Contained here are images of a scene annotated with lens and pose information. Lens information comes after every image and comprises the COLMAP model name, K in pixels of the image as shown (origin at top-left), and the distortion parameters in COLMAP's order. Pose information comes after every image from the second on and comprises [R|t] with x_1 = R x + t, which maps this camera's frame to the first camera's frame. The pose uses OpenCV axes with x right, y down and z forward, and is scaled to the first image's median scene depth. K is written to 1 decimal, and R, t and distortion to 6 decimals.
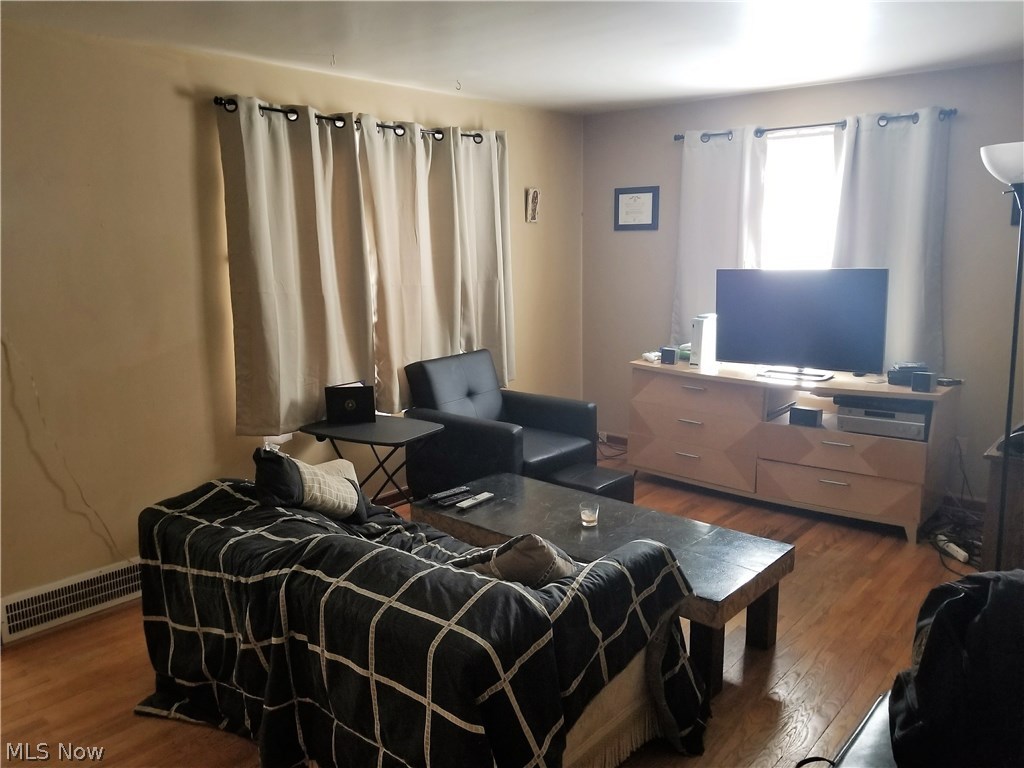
lens RADIAL K [[805.4, 0, 528.3], [0, 805.4, 385.0], [0, 0, 1]] dist [0.108567, -0.153655]
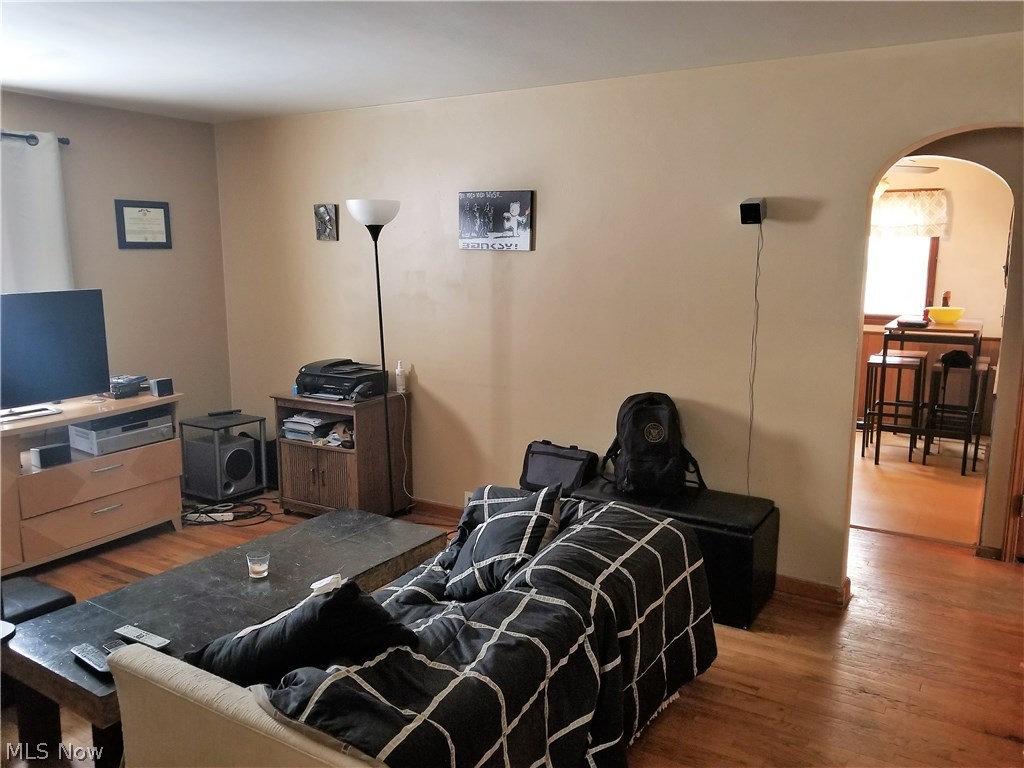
lens RADIAL K [[805.4, 0, 528.3], [0, 805.4, 385.0], [0, 0, 1]] dist [0.108567, -0.153655]
pose [[-0.159834, -0.154571, 0.974967, -0.688827], [0.174979, 0.967588, 0.182087, -0.122812], [-0.971512, 0.199703, -0.127606, 0.650893]]
